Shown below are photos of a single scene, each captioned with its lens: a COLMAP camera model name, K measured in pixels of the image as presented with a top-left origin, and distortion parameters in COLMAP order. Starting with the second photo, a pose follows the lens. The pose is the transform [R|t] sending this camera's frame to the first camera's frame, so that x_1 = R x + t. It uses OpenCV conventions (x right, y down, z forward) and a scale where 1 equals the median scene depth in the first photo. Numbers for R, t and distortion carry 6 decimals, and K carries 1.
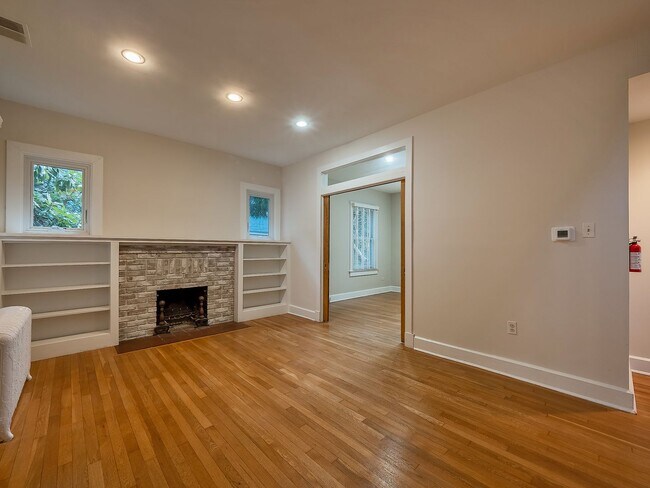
lens RADIAL K [[277.1, 0, 322.7], [0, 277.1, 243.4], [0, 0, 1]] dist [-0.010916, 0.003085]
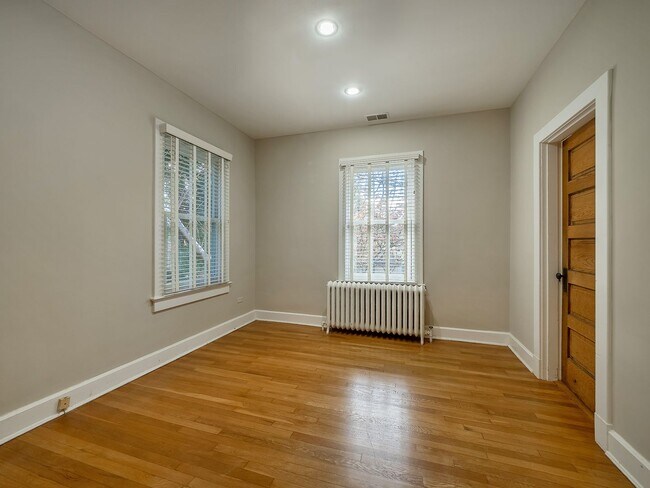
lens RADIAL K [[277.1, 0, 319.1], [0, 277.1, 242.7], [0, 0, 1]] dist [-0.010916, 0.003085]
pose [[0.881608, -0.001290, 0.471980, 0.212735], [-0.007860, 0.999817, 0.017414, 0.023180], [-0.471916, -0.019062, 0.881437, 0.970665]]
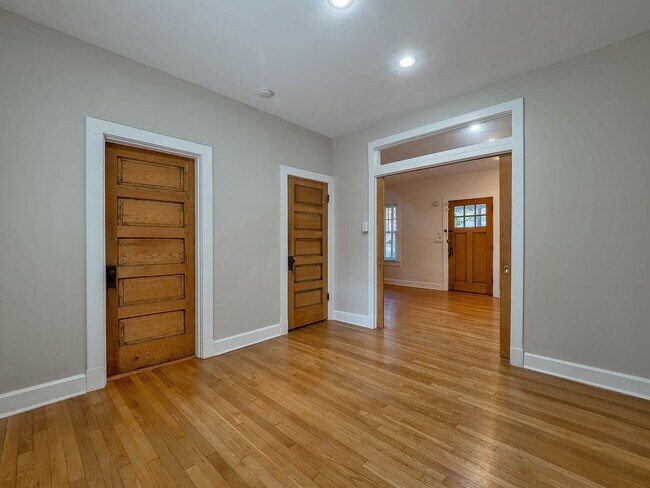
lens RADIAL K [[277.1, 0, 320.1], [0, 277.1, 240.9], [0, 0, 1]] dist [-0.010916, 0.003085]
pose [[-0.998995, -0.002640, -0.044742, 0.528104], [-0.001327, 0.999569, -0.029343, 0.049242], [0.044800, -0.029254, -0.998568, 1.893233]]
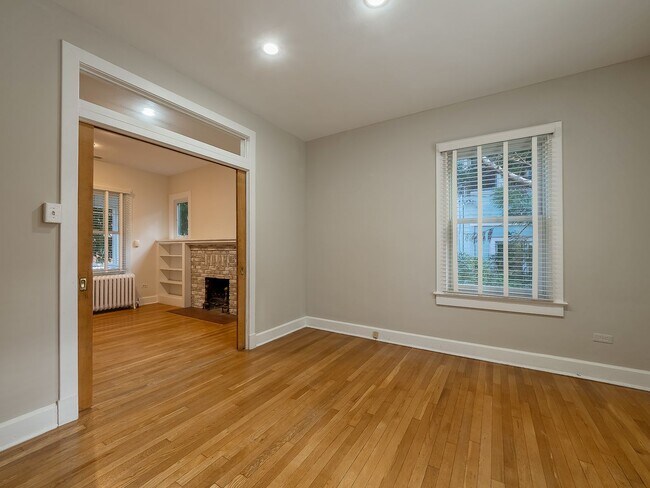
lens RADIAL K [[277.1, 0, 322.5], [0, 277.1, 247.5], [0, 0, 1]] dist [-0.010916, 0.003085]
pose [[0.248323, -0.002458, -0.968674, 0.885479], [0.021847, 0.999757, 0.003064, 0.031233], [0.968431, -0.021924, 0.248316, 1.230015]]
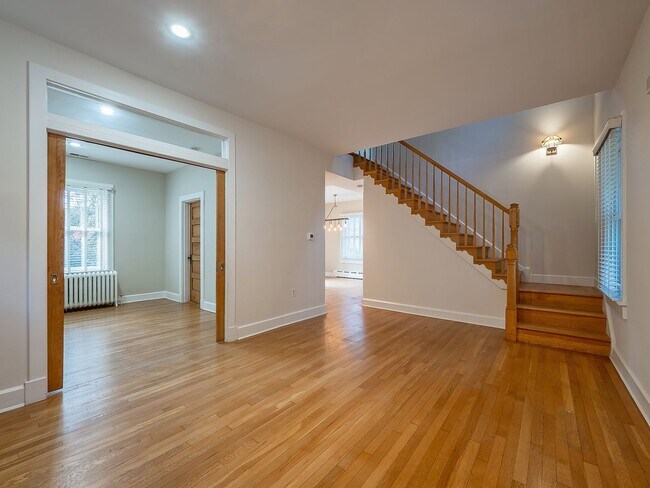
lens RADIAL K [[277.1, 0, 333.5], [0, 277.1, 246.0], [0, 0, 1]] dist [-0.010916, 0.003085]
pose [[-0.156069, -0.009963, 0.987696, -0.653348], [-0.020289, 0.999770, 0.006878, 0.012537], [-0.987538, -0.018966, -0.156236, 0.709871]]
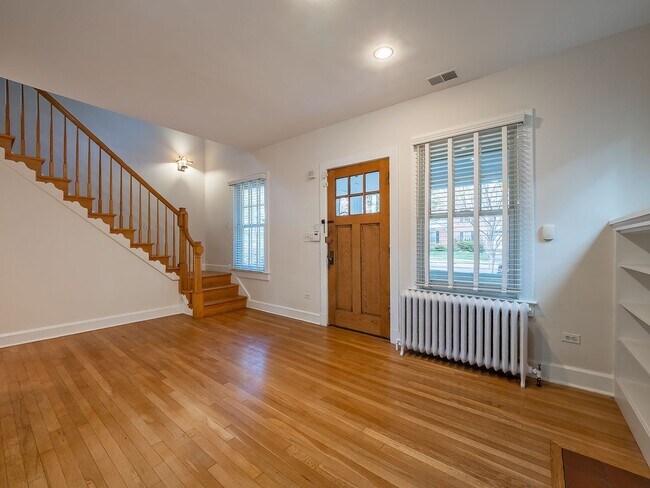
lens RADIAL K [[277.1, 0, 320.1], [0, 277.1, 245.8], [0, 0, 1]] dist [-0.010916, 0.003085]
pose [[-0.991454, -0.001881, -0.130440, -0.194121], [-0.001363, 0.999991, -0.004059, 0.023833], [0.130447, -0.003846, -0.991448, 1.184866]]
